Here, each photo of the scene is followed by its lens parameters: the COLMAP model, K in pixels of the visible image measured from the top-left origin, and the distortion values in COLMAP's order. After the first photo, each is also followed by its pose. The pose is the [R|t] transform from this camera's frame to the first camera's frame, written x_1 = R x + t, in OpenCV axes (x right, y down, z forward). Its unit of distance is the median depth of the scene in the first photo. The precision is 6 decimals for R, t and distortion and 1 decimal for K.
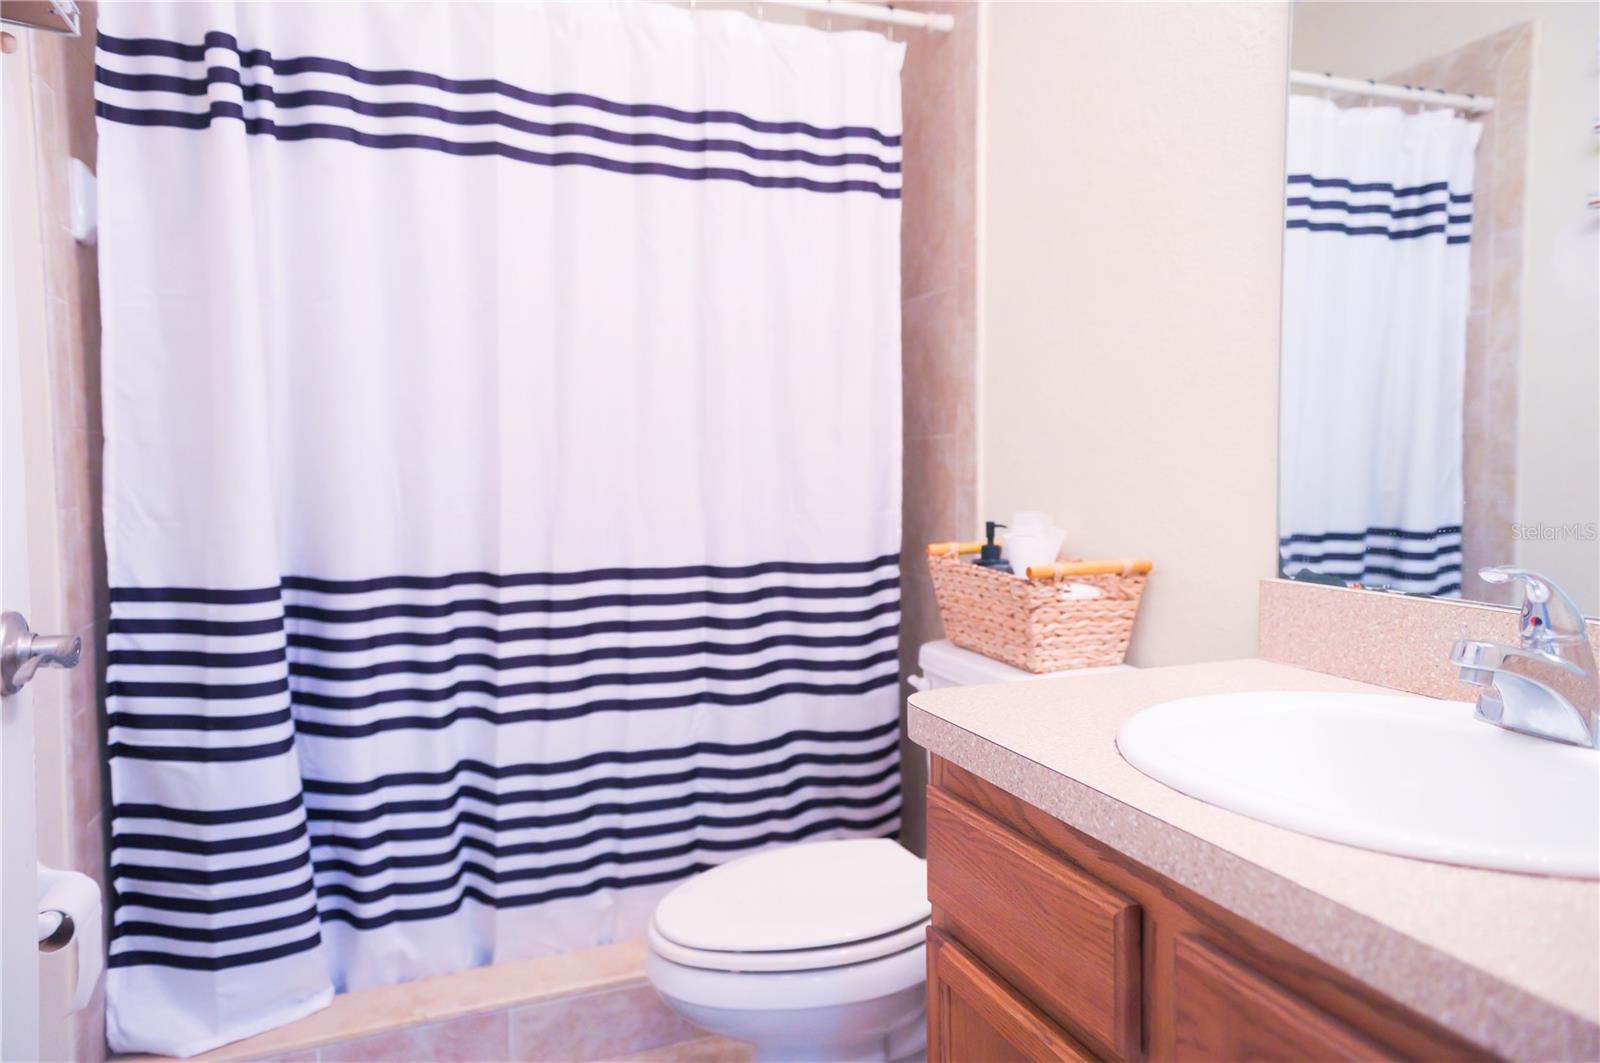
lens RADIAL K [[1068.8, 0, 803.3], [0, 1068.8, 515.2], [0, 0, 1]] dist [0.049725, 0.003661]
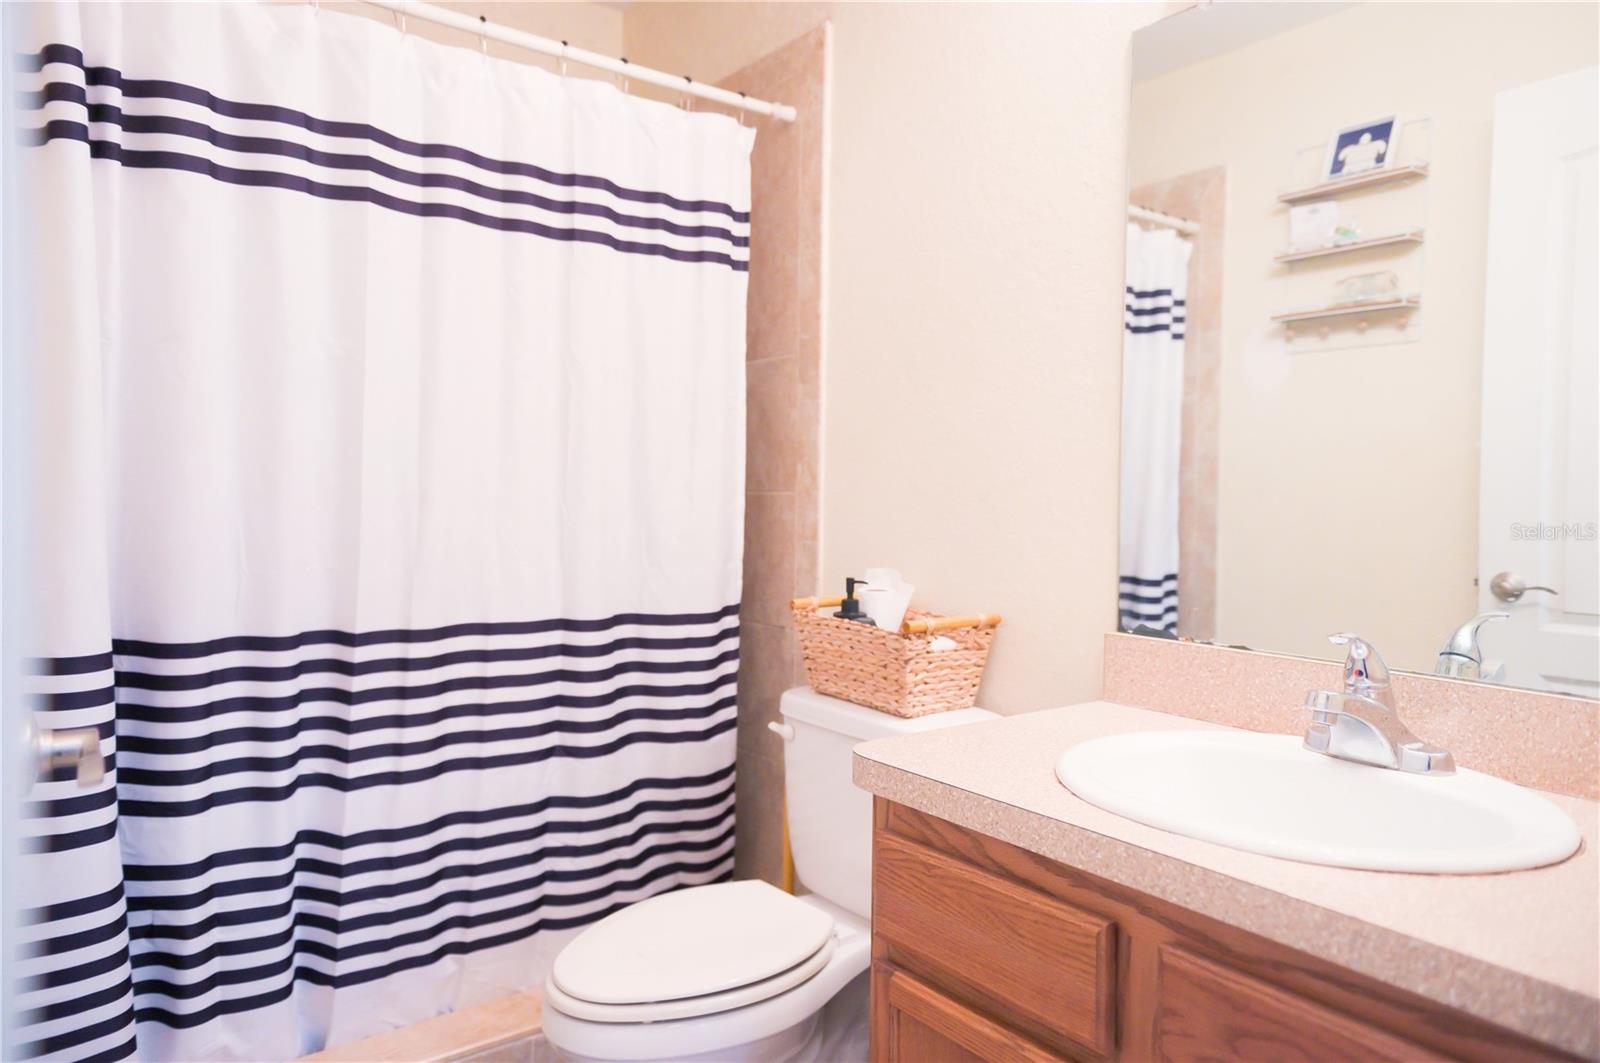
lens RADIAL K [[1064.4, 0, 797.0], [0, 1064.4, 517.7], [0, 0, 1]] dist [0.049634, 0.002563]
pose [[0.963667, 0.014312, 0.266724, -0.159801], [-0.007168, 0.999589, -0.027741, -0.023715], [-0.267012, 0.024821, 0.963374, -0.030393]]
